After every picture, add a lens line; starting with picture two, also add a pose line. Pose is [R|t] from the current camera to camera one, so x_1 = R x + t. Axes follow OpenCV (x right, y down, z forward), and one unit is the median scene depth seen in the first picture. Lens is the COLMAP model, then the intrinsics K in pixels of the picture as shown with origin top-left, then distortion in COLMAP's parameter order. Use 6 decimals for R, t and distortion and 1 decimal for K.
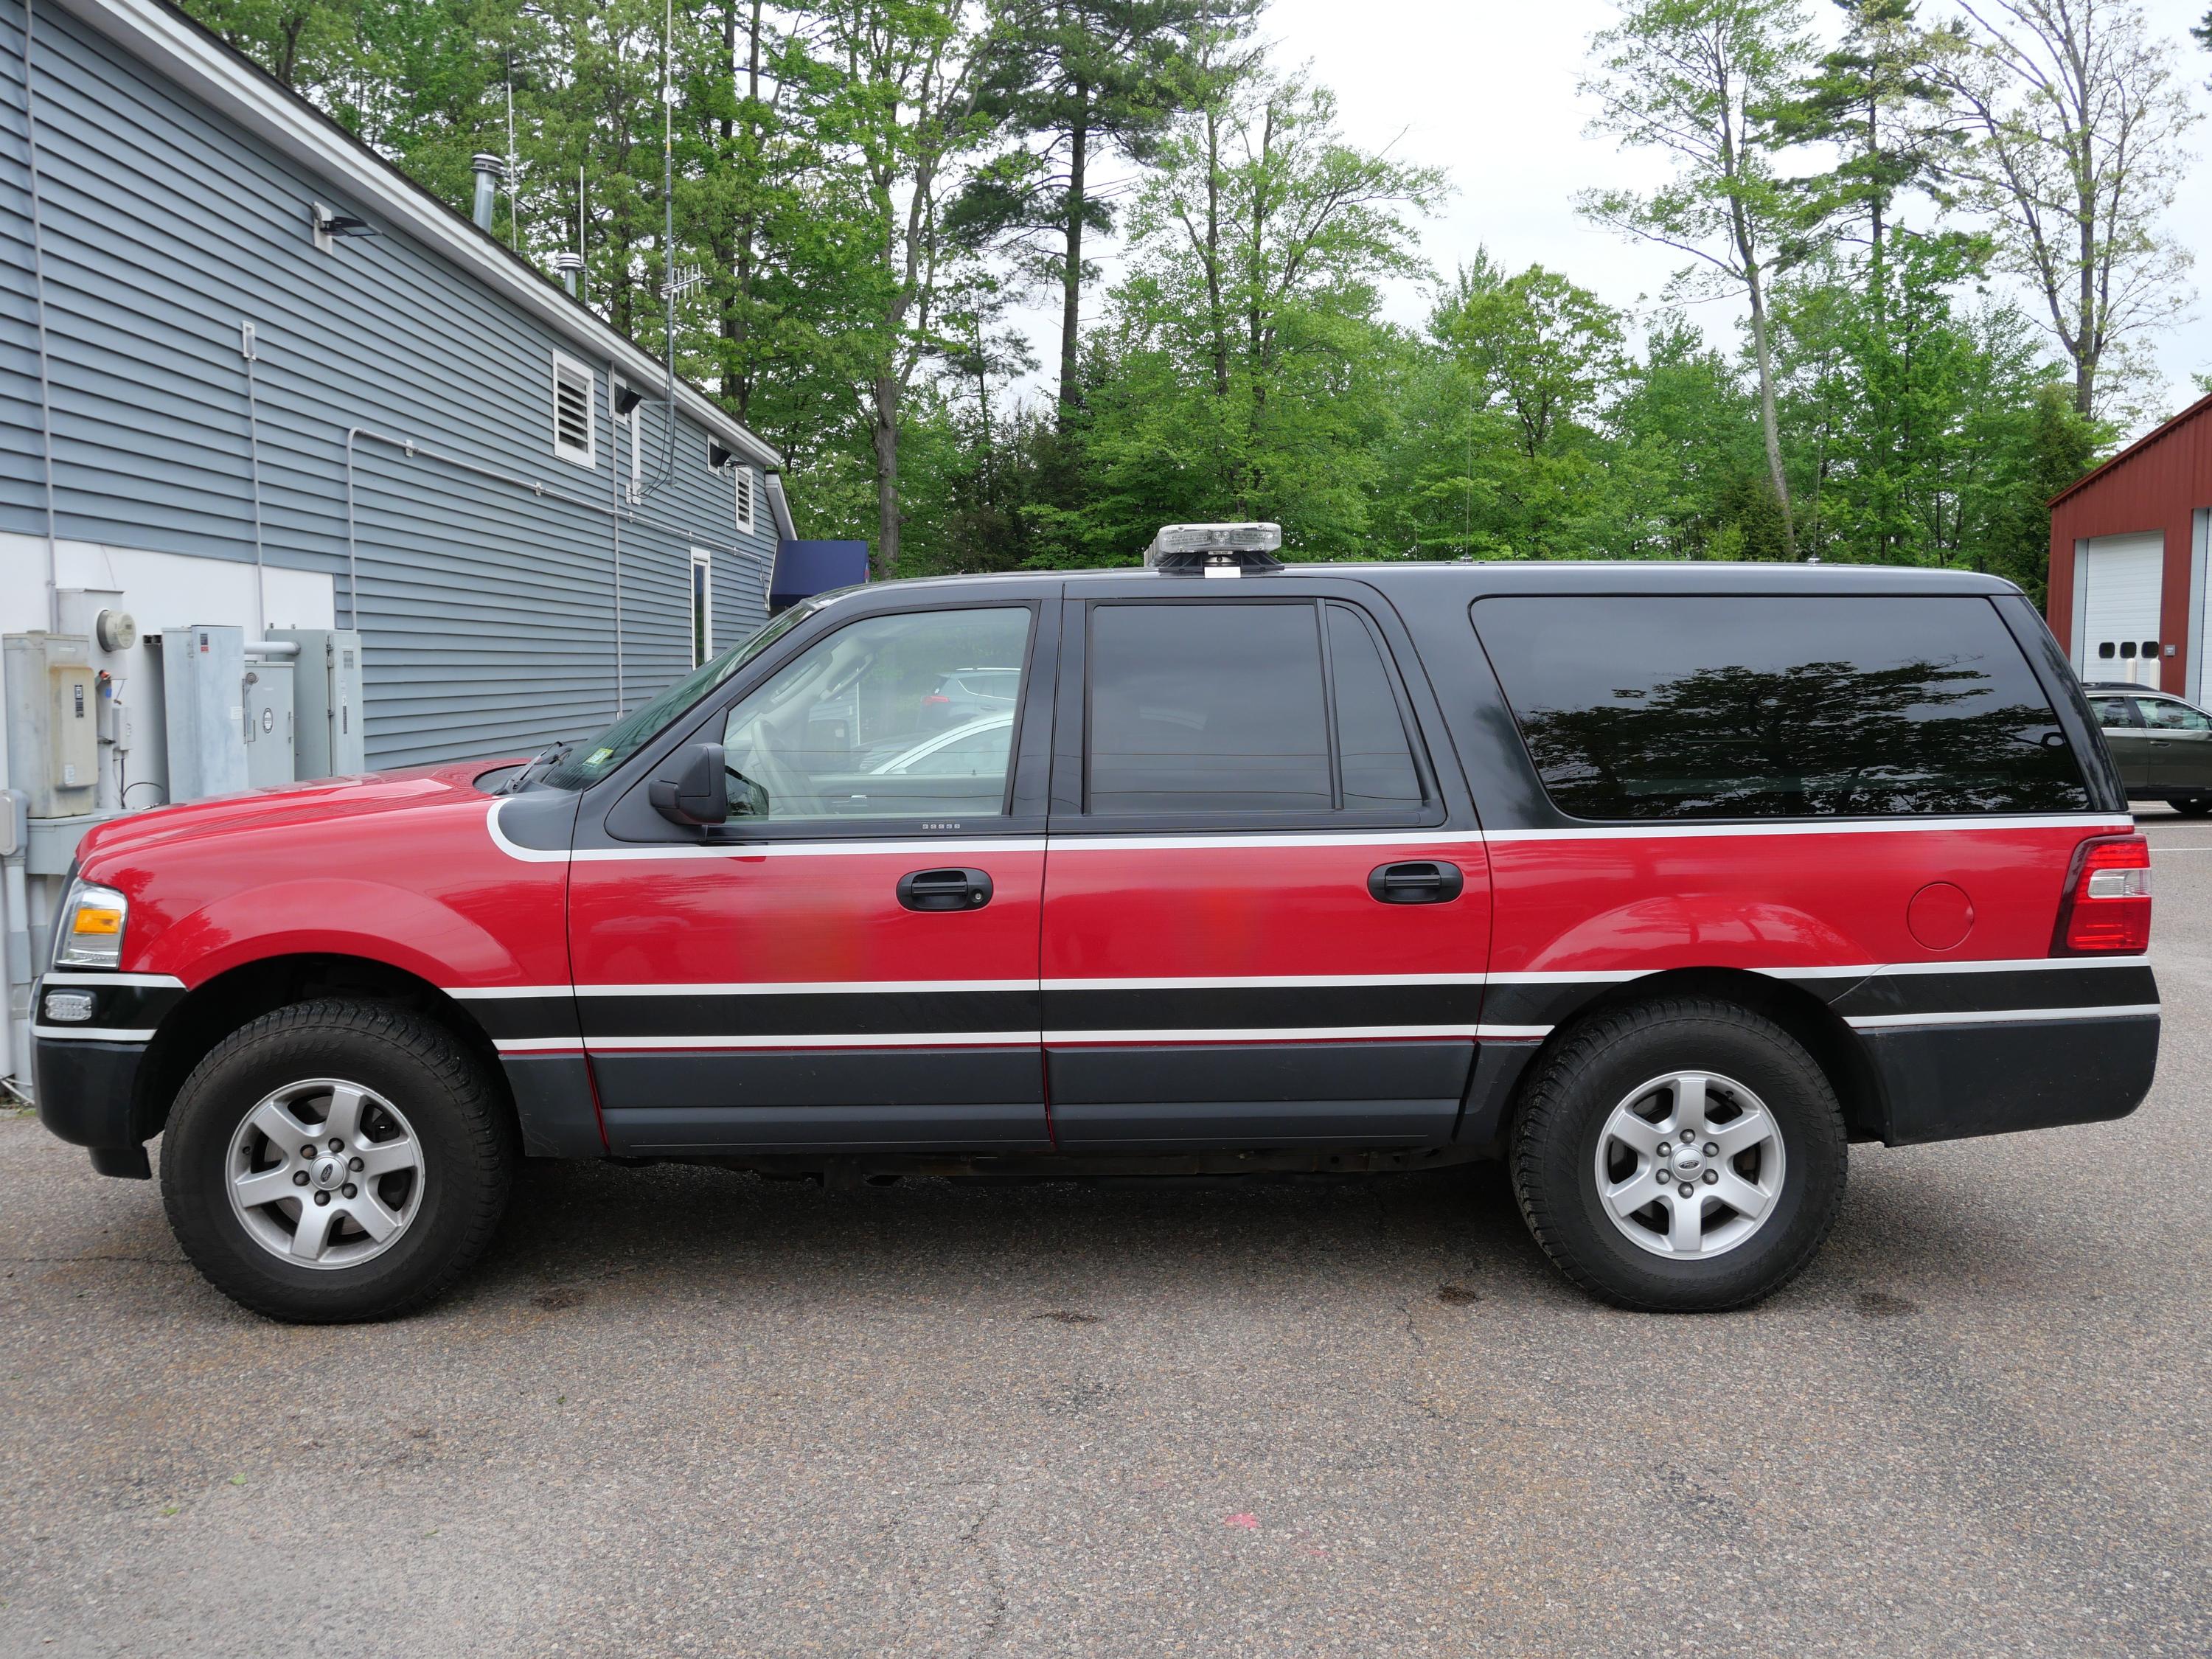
lens RADIAL K [[2010.4, 0, 1183.3], [0, 2010.4, 829.4], [0, 0, 1]] dist [-0.006445, -0.003920]
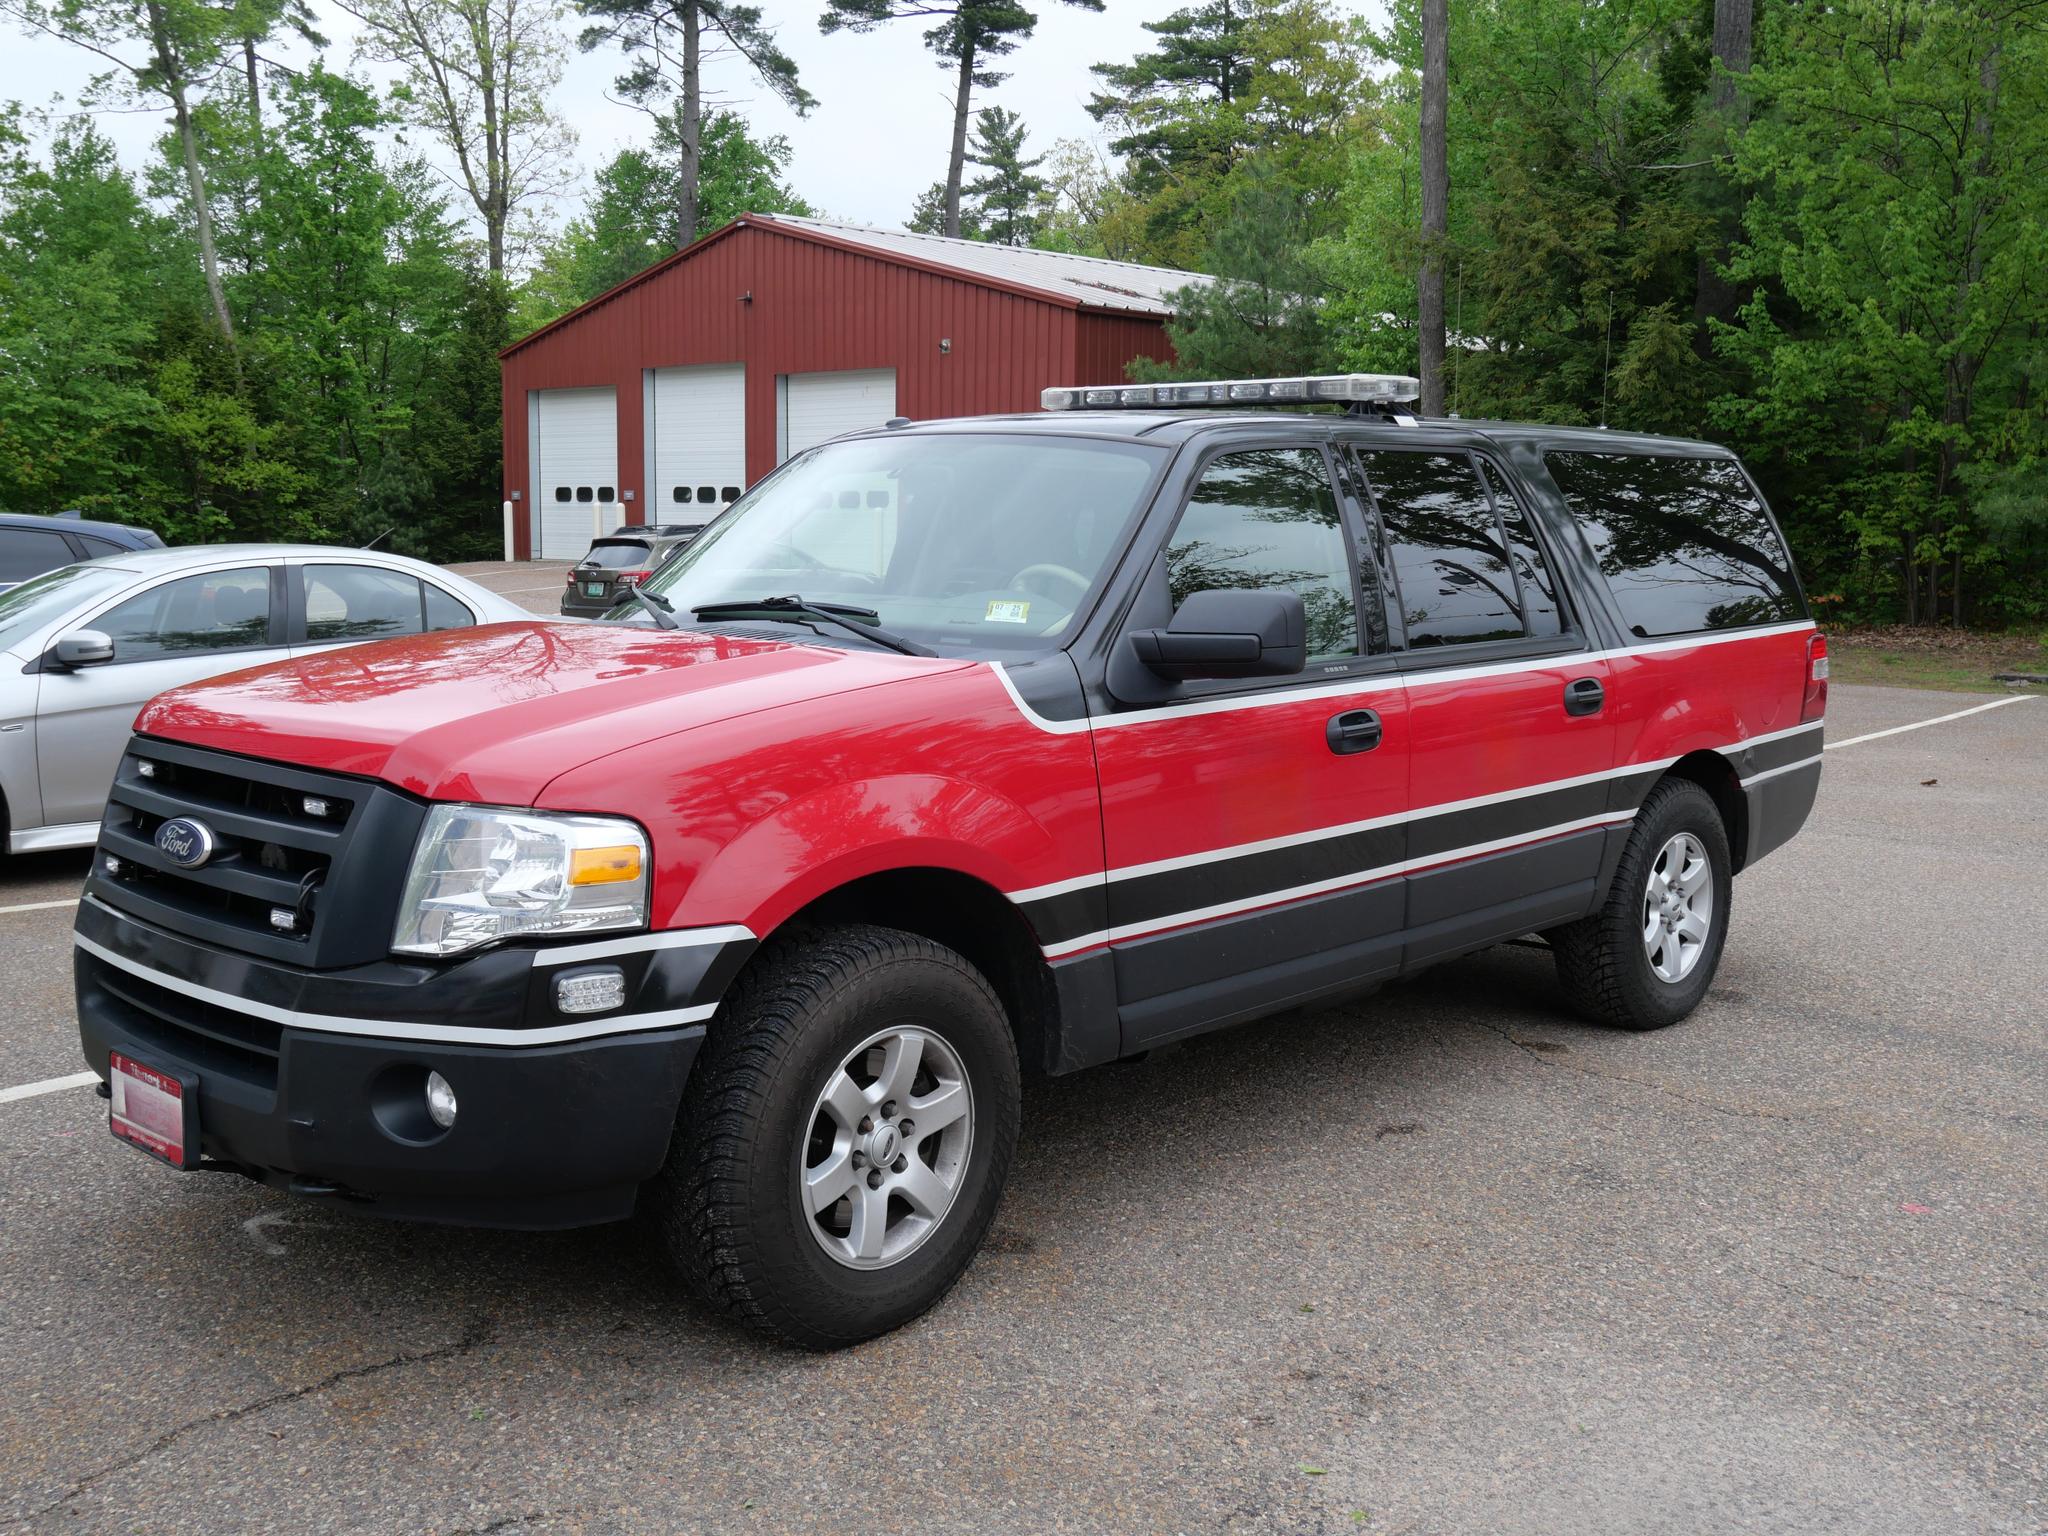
lens RADIAL K [[1952.8, 0, 1104.2], [0, 1952.8, 758.6], [0, 0, 1]] dist [-0.000853, -0.003351]
pose [[0.707262, -0.082984, 0.702064, -0.417081], [0.050048, 0.996472, 0.067364, -0.013304], [-0.705178, -0.012507, 0.708920, 0.184863]]
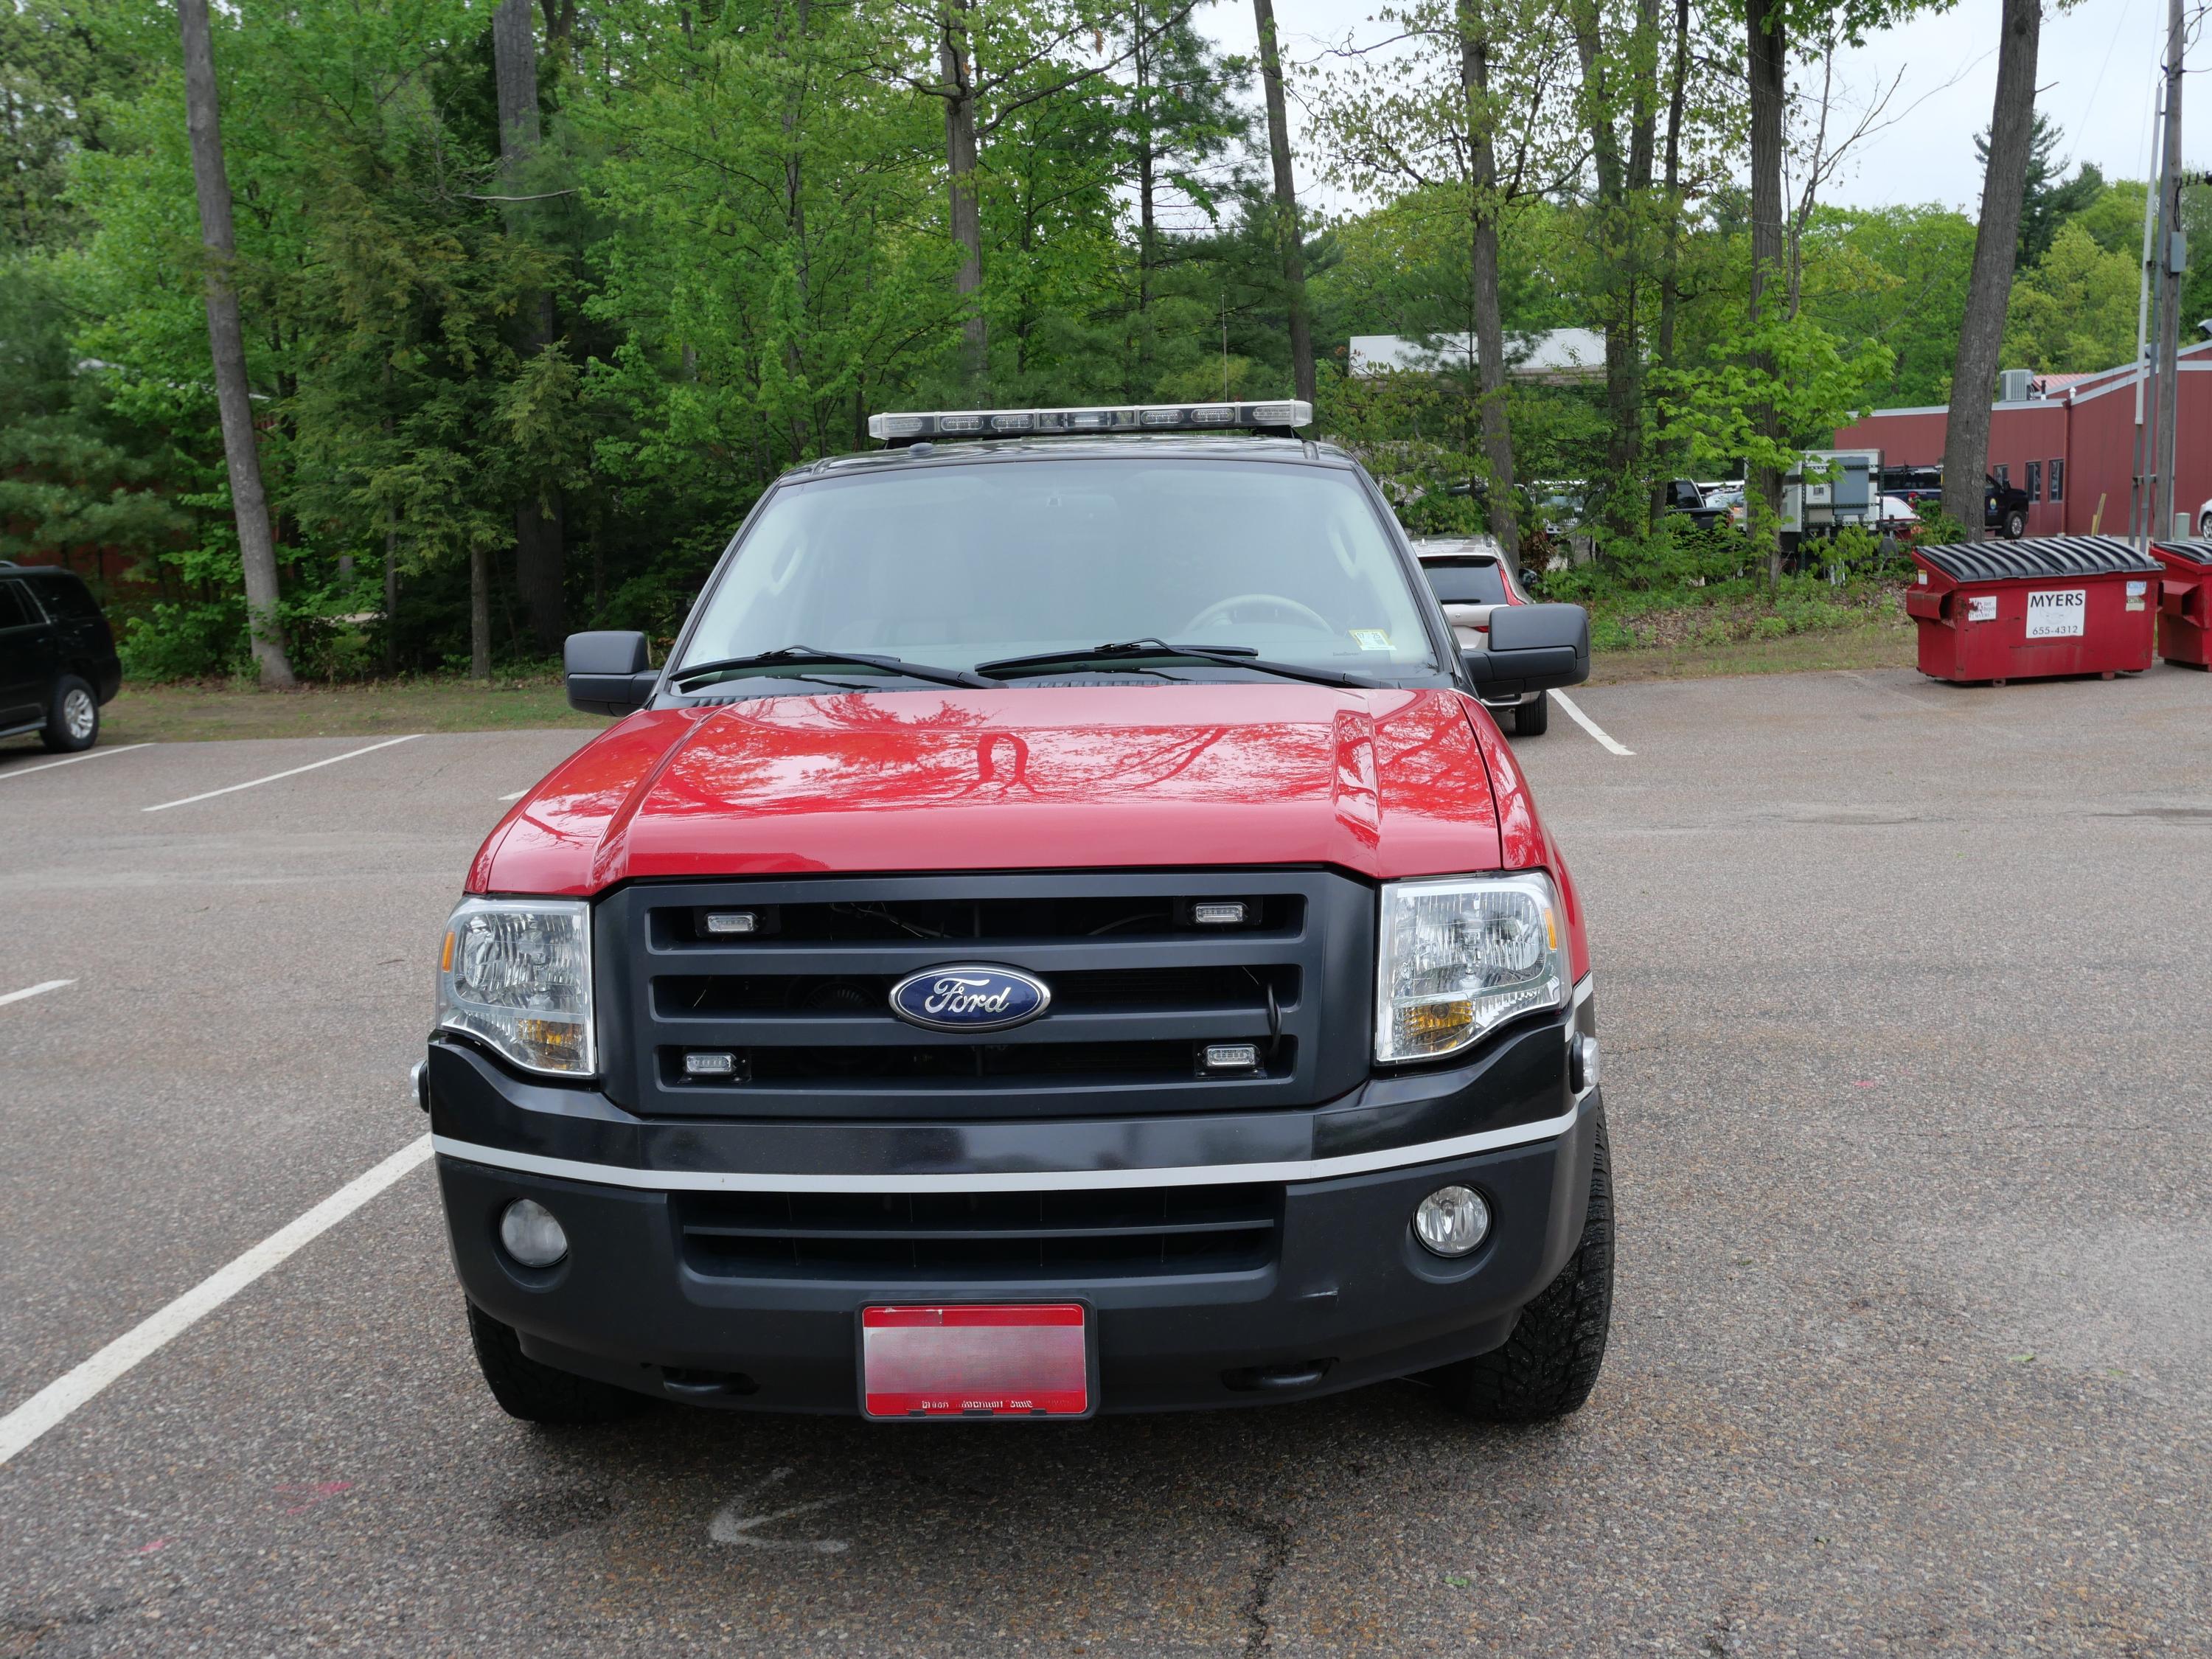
lens RADIAL K [[2010.4, 0, 1183.3], [0, 2010.4, 829.4], [0, 0, 1]] dist [-0.006445, -0.003920]
pose [[0.103641, -0.141880, 0.984443, -0.553509], [0.111462, 0.985195, 0.130254, -0.038063], [-0.988350, 0.096228, 0.117921, 0.500255]]
